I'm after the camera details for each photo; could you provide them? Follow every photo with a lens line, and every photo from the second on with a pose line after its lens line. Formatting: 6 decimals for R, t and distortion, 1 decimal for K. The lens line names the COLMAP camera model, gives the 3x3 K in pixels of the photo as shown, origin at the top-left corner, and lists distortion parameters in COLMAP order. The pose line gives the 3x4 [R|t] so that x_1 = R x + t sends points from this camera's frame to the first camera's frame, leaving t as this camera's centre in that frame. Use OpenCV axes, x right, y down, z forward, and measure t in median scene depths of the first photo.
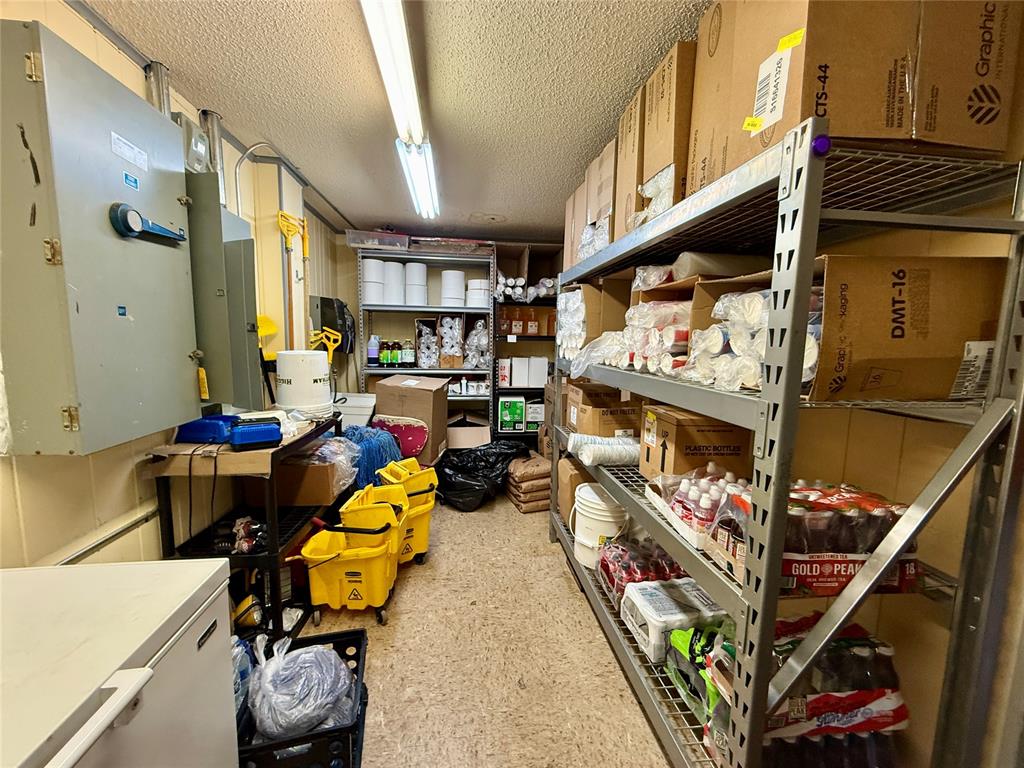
lens RADIAL K [[412.4, 0, 512.0], [0, 412.4, 384.0], [0, 0, 1]] dist [-0.003501, 0.000091]
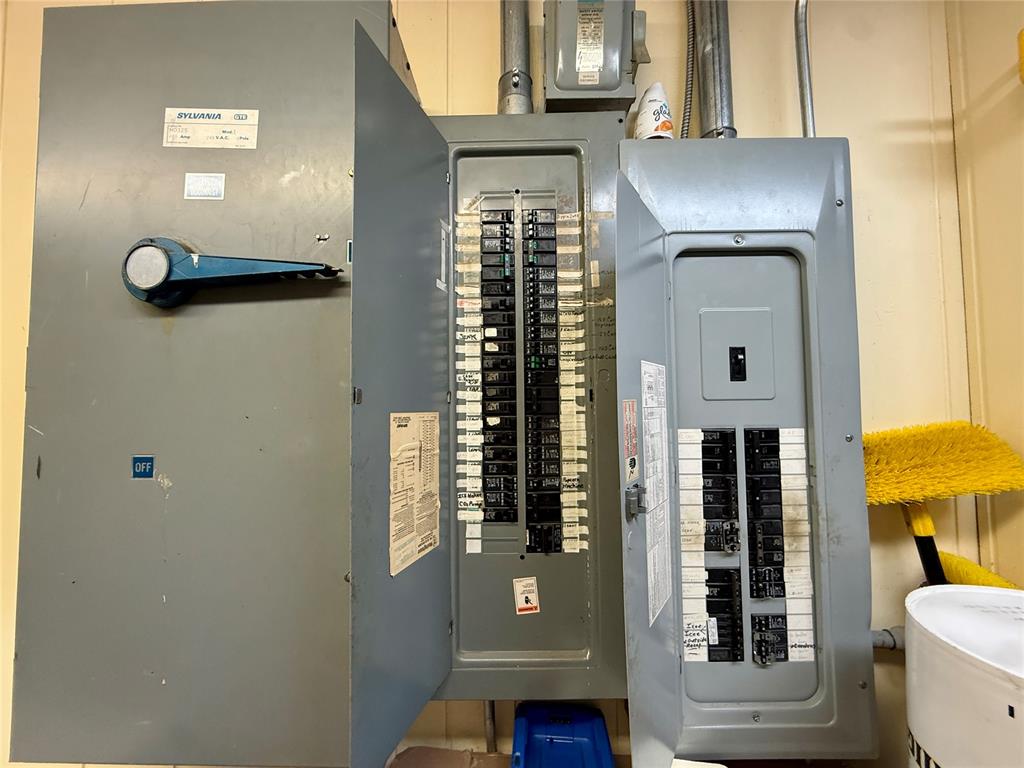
lens RADIAL K [[412.4, 0, 512.0], [0, 412.4, 384.0], [0, 0, 1]] dist [-0.003501, 0.000091]
pose [[-0.140565, -0.058511, -0.988341, -0.526385], [-0.106015, 0.993402, -0.043733, -0.287107], [0.984379, 0.098632, -0.145841, 1.429574]]
